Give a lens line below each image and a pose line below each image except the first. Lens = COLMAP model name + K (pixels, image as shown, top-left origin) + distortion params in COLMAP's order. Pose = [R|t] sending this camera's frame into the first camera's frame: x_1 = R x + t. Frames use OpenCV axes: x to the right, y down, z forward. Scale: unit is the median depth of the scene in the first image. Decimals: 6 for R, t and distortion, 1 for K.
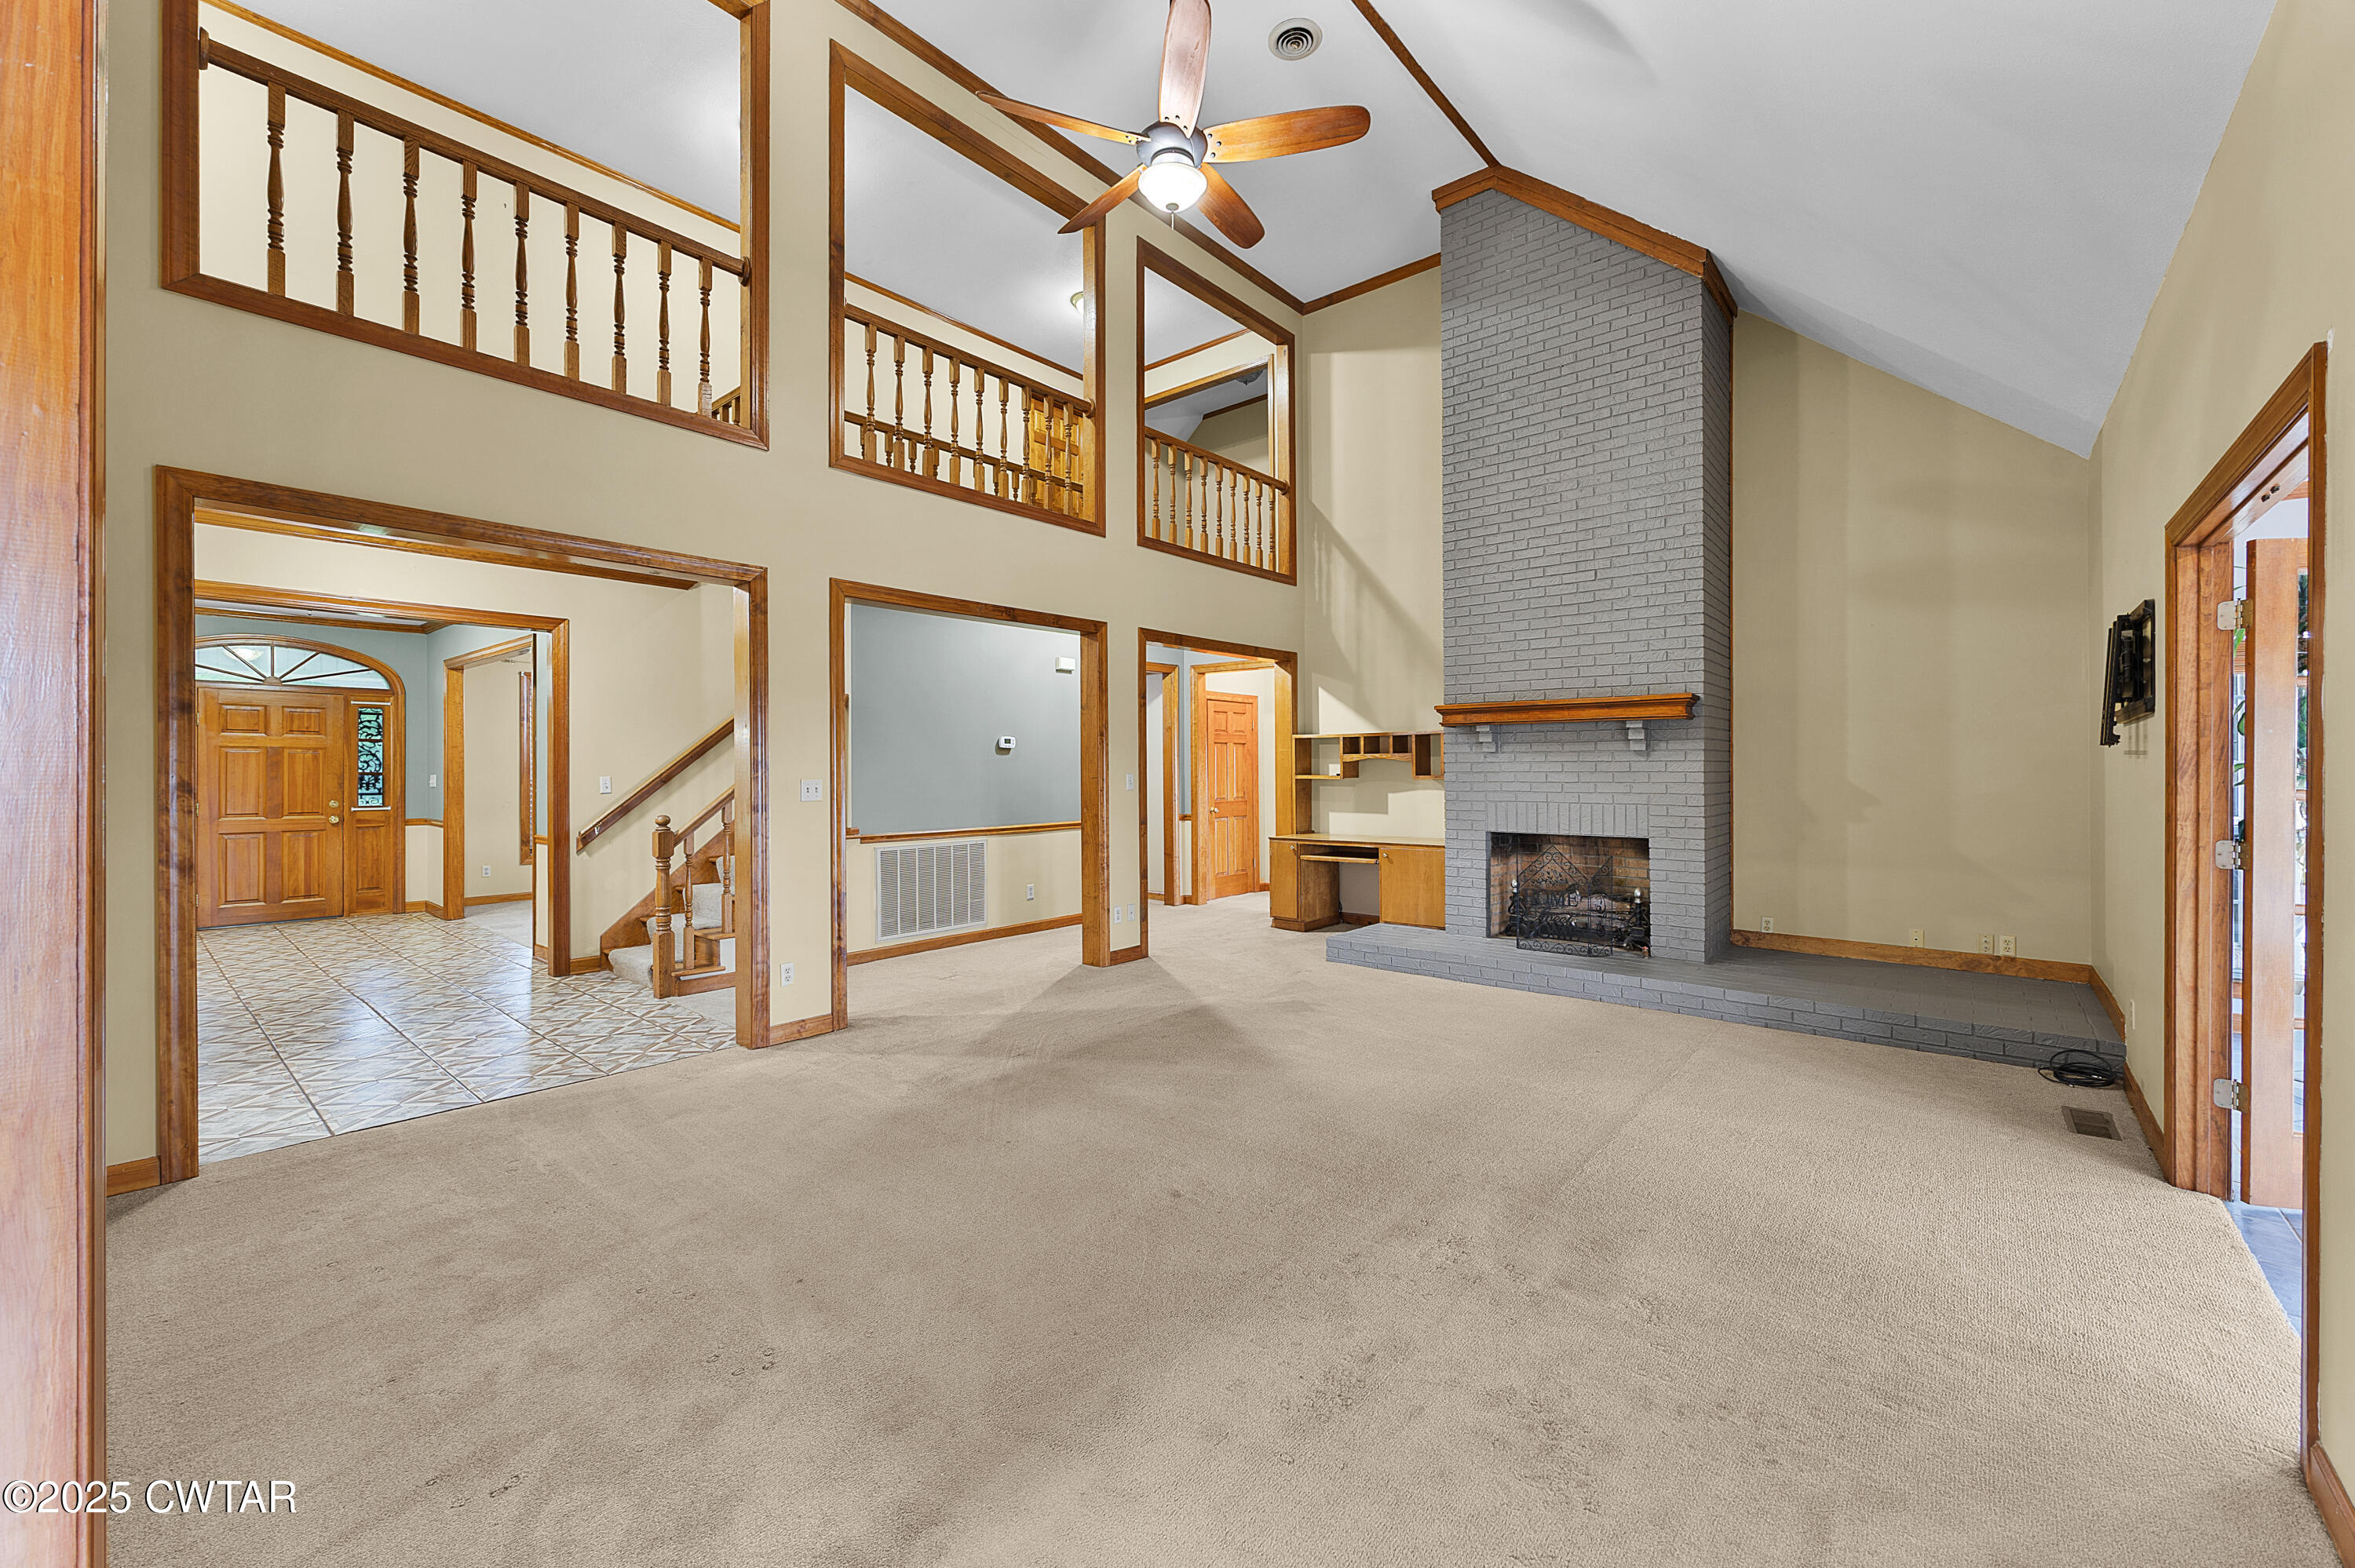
lens RADIAL K [[925.2, 0, 1184.4], [0, 925.2, 764.3], [0, 0, 1]] dist [-0.002263, 0.000115]
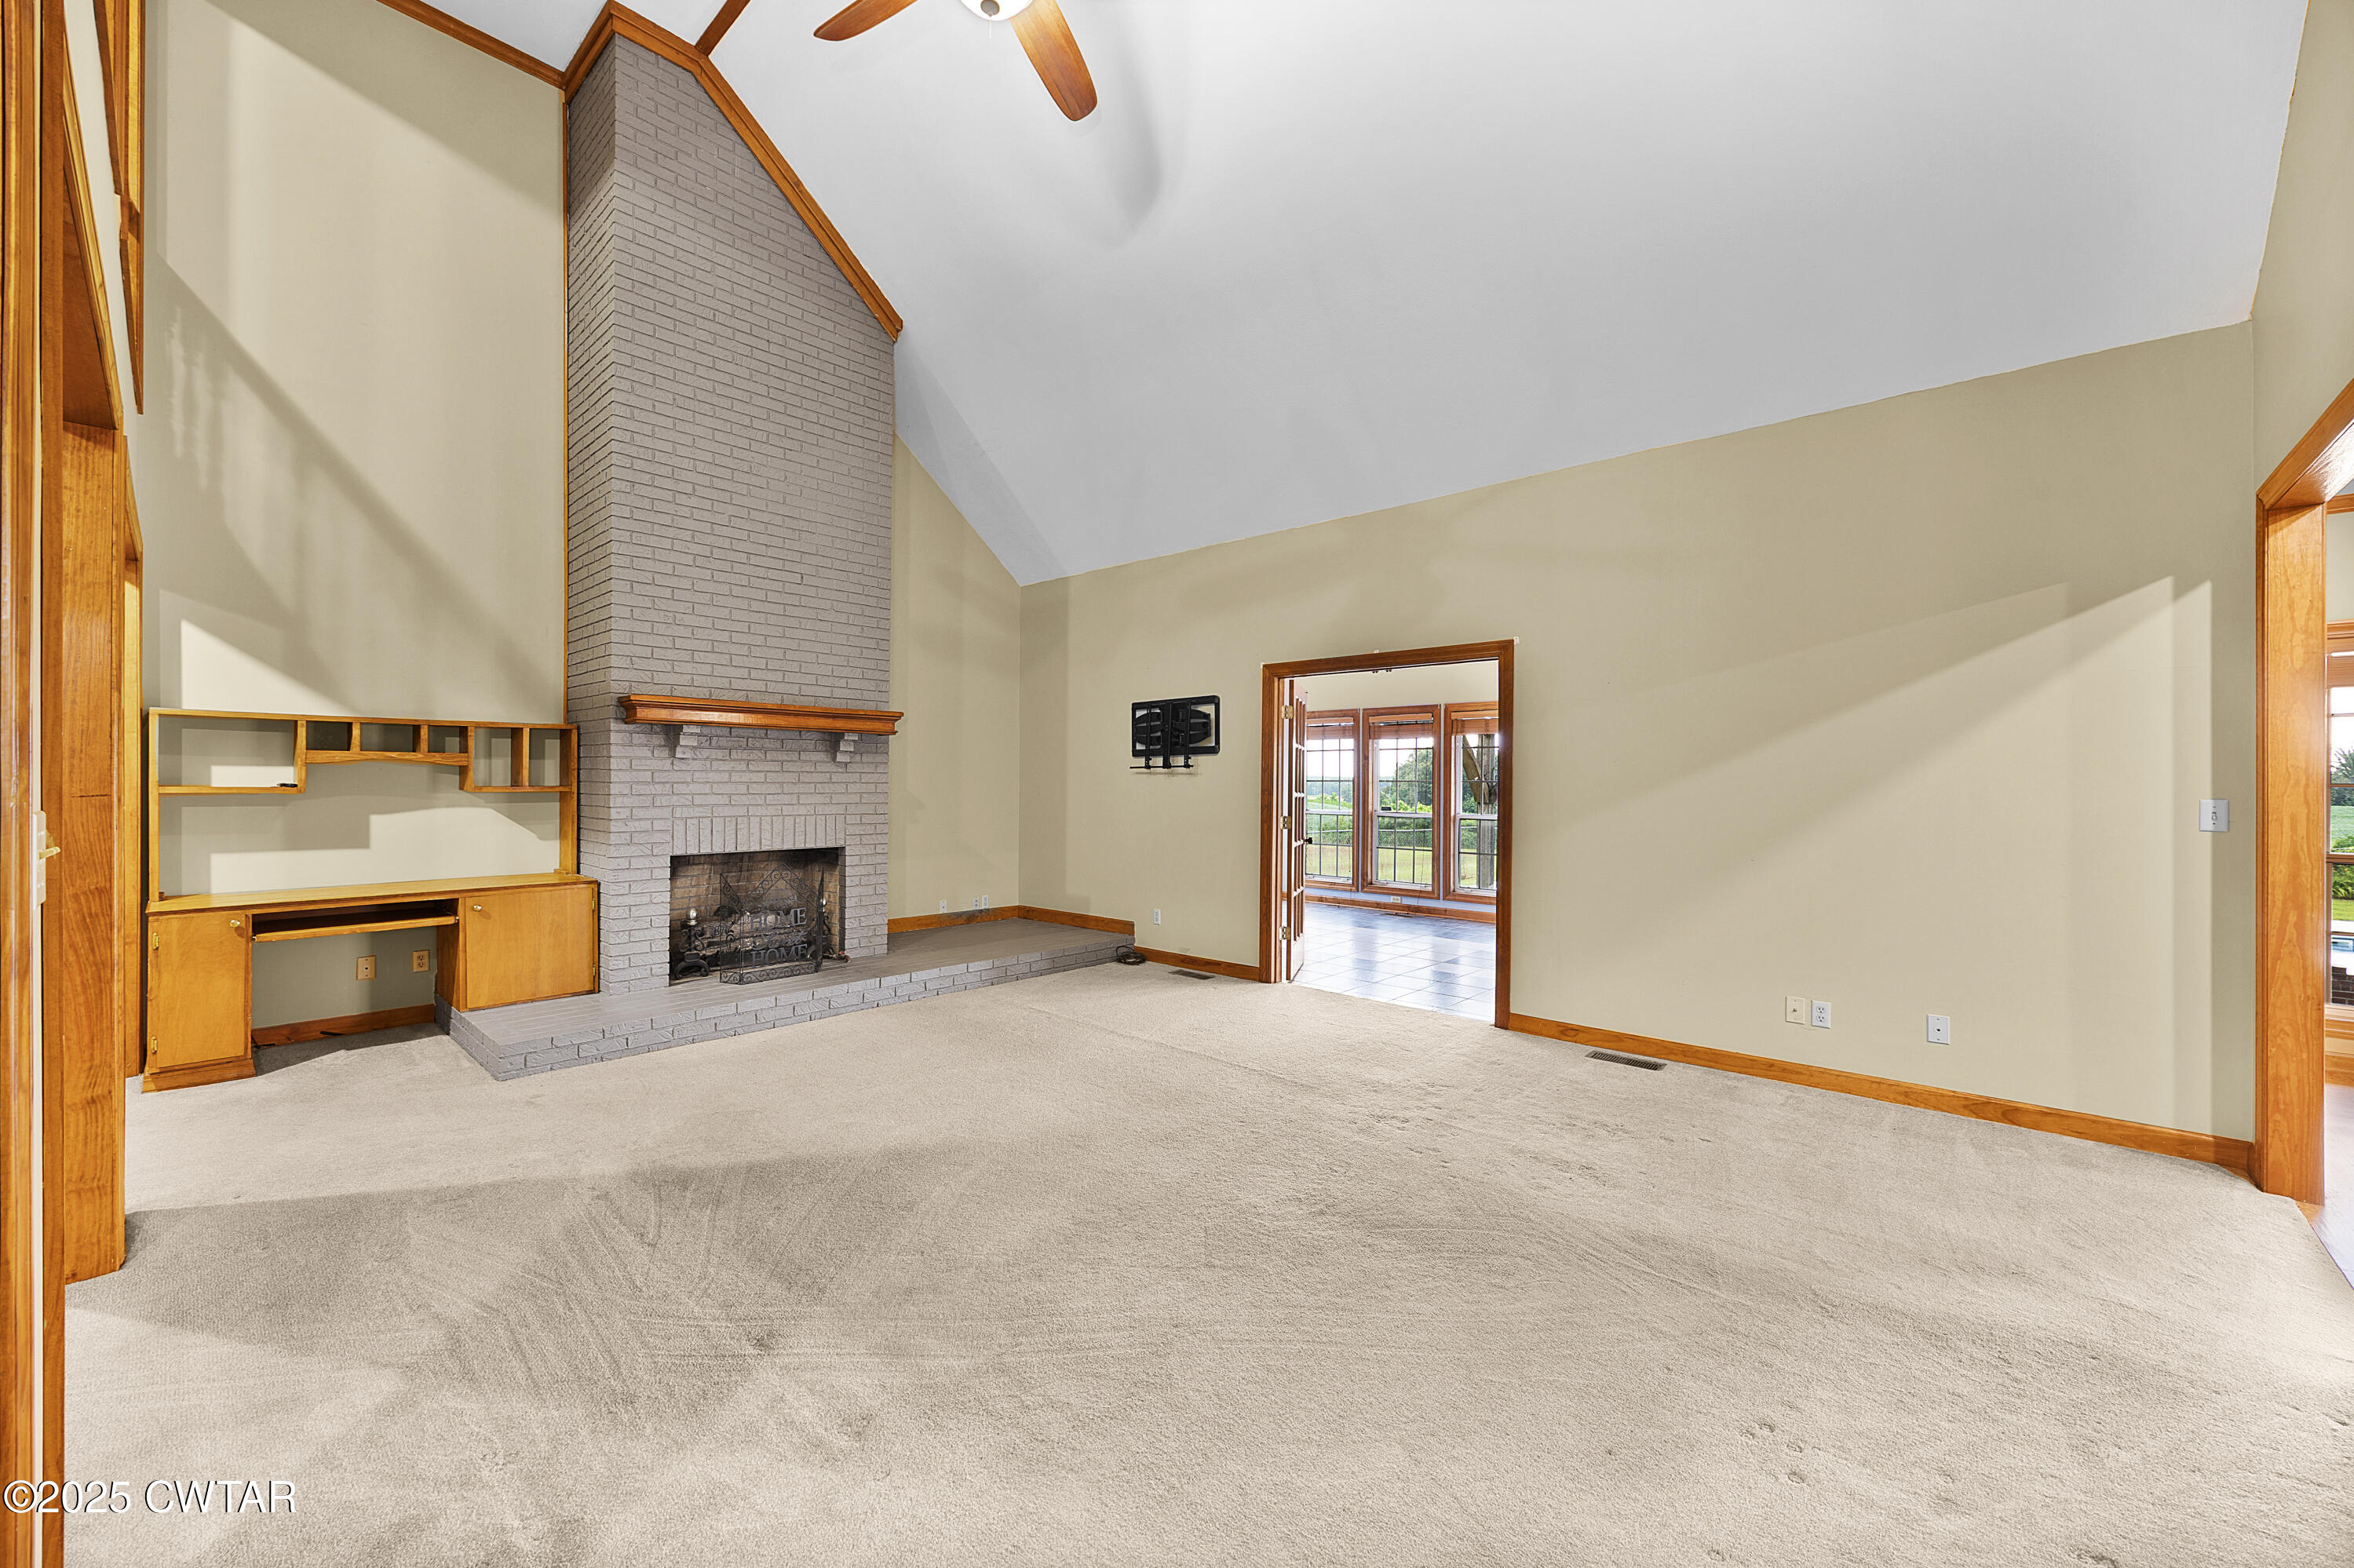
lens RADIAL K [[912.6, 0, 1182.5], [0, 912.6, 783.9], [0, 0, 1]] dist [-0.000509, 0.000298]
pose [[0.038543, 0.006022, 0.999239, -0.484184], [-0.007127, 0.999958, -0.005751, 0.012085], [-0.999232, -0.006900, 0.038585, 0.555296]]
